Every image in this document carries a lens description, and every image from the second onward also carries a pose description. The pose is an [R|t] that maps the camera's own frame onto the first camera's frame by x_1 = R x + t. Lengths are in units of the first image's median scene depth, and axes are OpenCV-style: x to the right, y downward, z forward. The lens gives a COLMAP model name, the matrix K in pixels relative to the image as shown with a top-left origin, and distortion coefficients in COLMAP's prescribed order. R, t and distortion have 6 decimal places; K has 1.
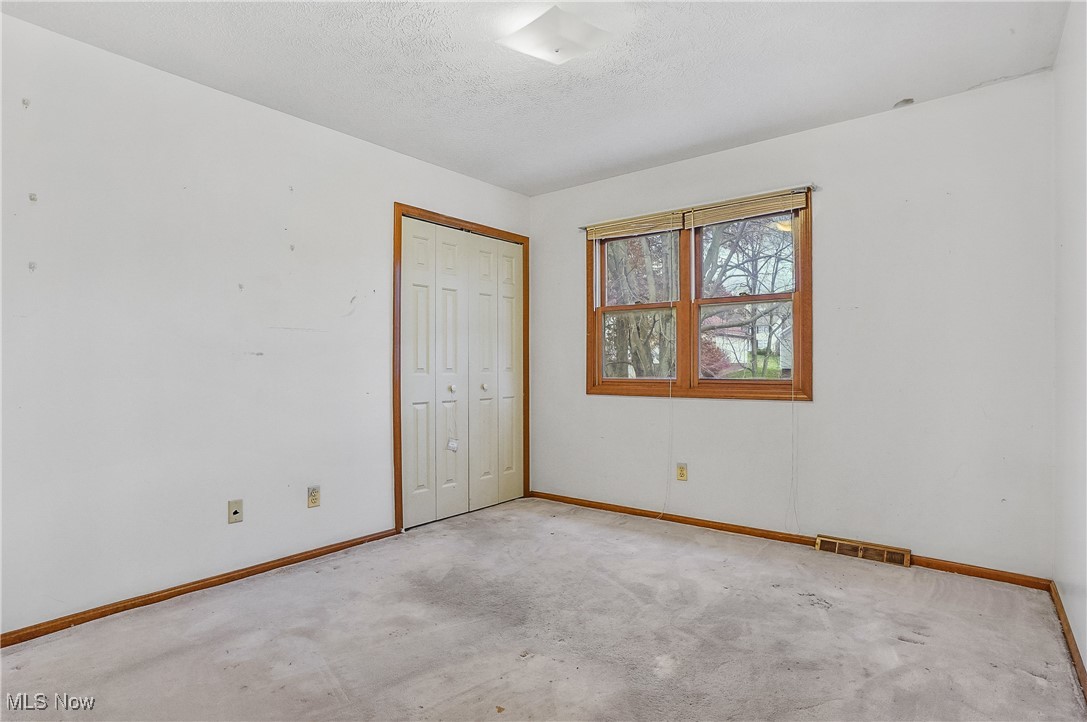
lens RADIAL K [[589.6, 0, 610.3], [0, 589.6, 374.3], [0, 0, 1]] dist [-0.003050, -0.001892]
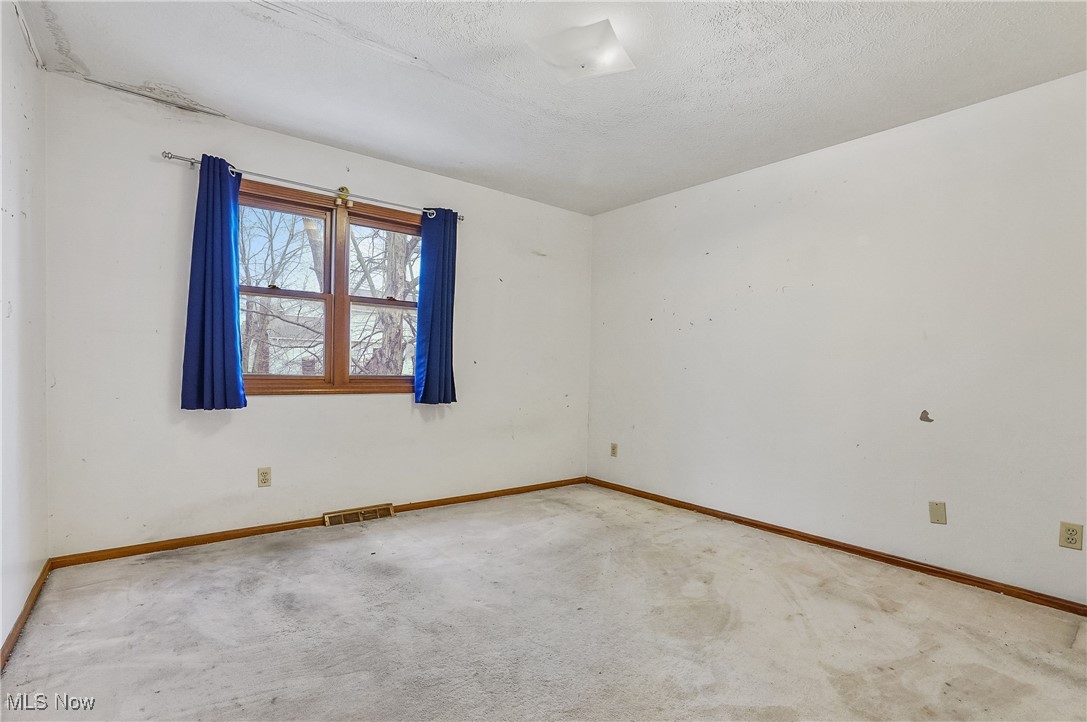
lens RADIAL K [[507.9, 0, 543.7], [0, 507.9, 362.3], [0, 0, 1]] dist [-0.049076, 0.010208]
pose [[0.269435, 0.013290, 0.962927, -0.484851], [-0.003504, 0.999912, -0.012820, -0.002733], [-0.963012, 0.000080, 0.269457, 0.370608]]
